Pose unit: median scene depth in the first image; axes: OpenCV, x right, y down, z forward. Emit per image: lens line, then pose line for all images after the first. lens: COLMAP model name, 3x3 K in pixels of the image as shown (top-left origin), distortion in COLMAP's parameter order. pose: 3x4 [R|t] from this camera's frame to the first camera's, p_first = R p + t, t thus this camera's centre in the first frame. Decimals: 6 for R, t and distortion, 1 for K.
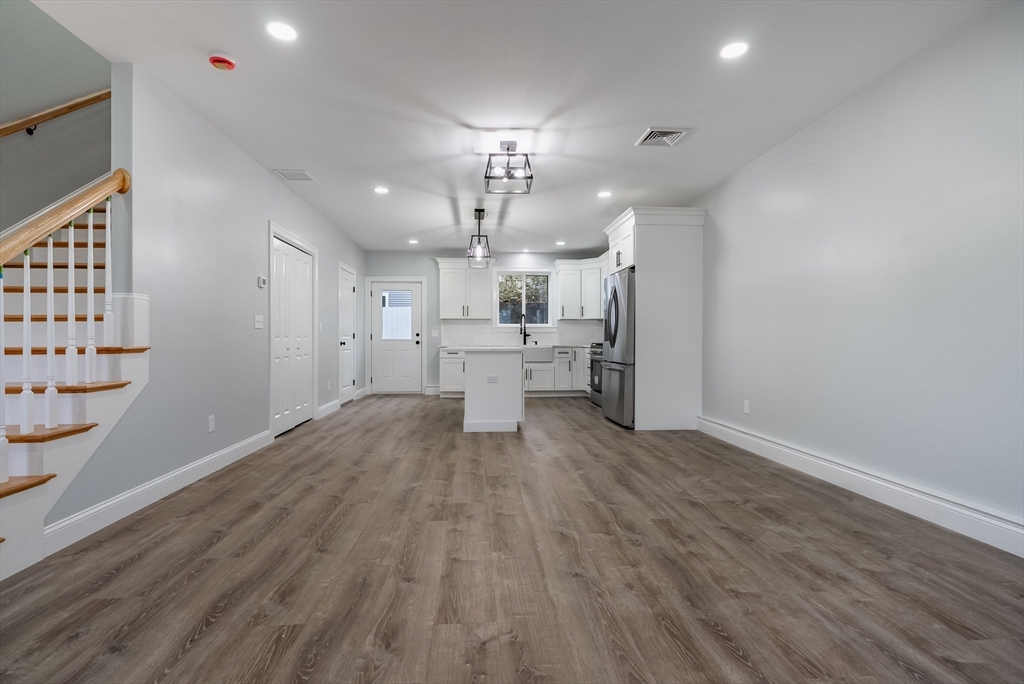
lens RADIAL K [[470.0, 0, 515.5], [0, 470.0, 343.1], [0, 0, 1]] dist [-0.003725, -0.000100]
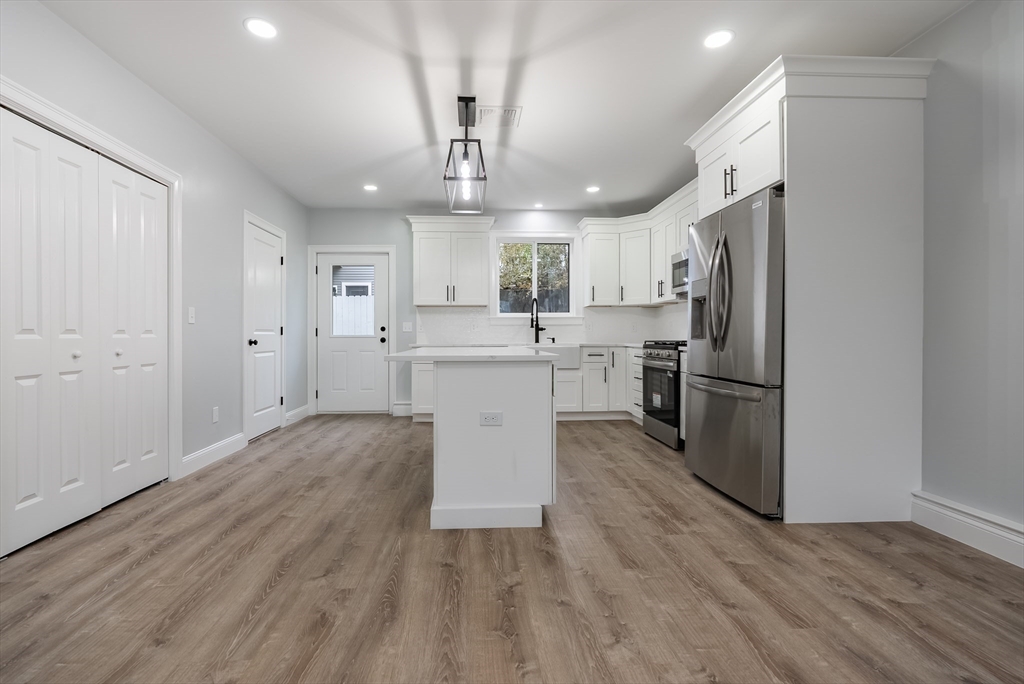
lens RADIAL K [[479.0, 0, 498.7], [0, 479.0, 338.0], [0, 0, 1]] dist [-0.003425, -0.000719]
pose [[0.999515, -0.002114, -0.031056, -0.023982], [0.002066, 0.999997, -0.001602, -0.004570], [0.031059, 0.001537, 0.999516, 0.478554]]
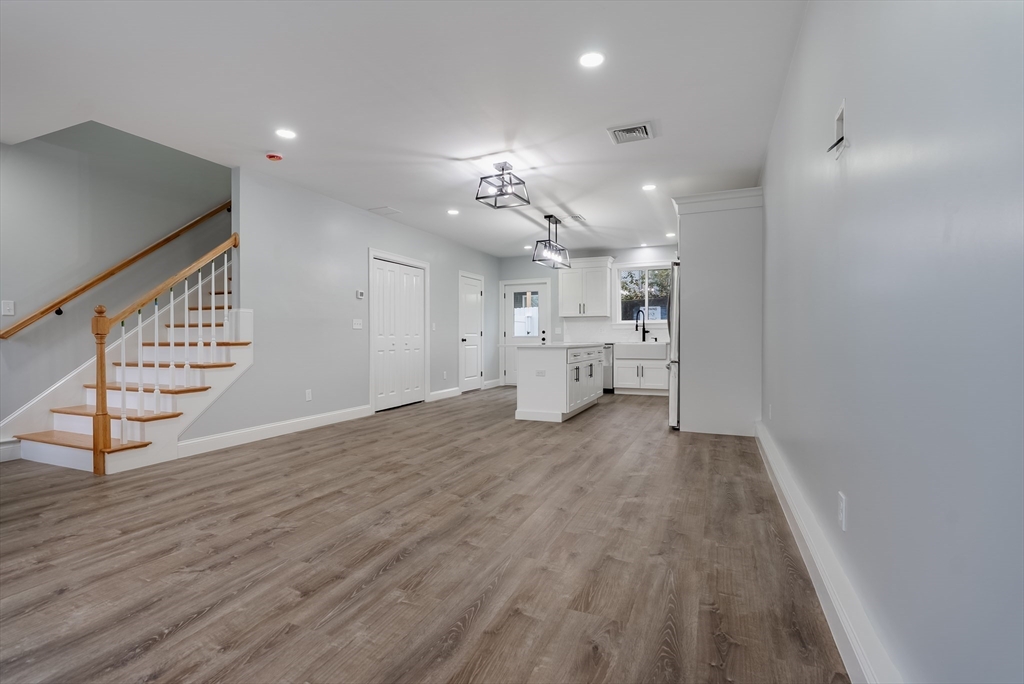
lens RADIAL K [[480.7, 0, 512.0], [0, 480.7, 342.0], [0, 0, 1]] dist [-0.003547, -0.000383]
pose [[0.885480, 0.001274, -0.464676, 0.388601], [0.000501, 0.999993, 0.003697, 0.001091], [0.464677, -0.003507, 0.885473, -0.016415]]
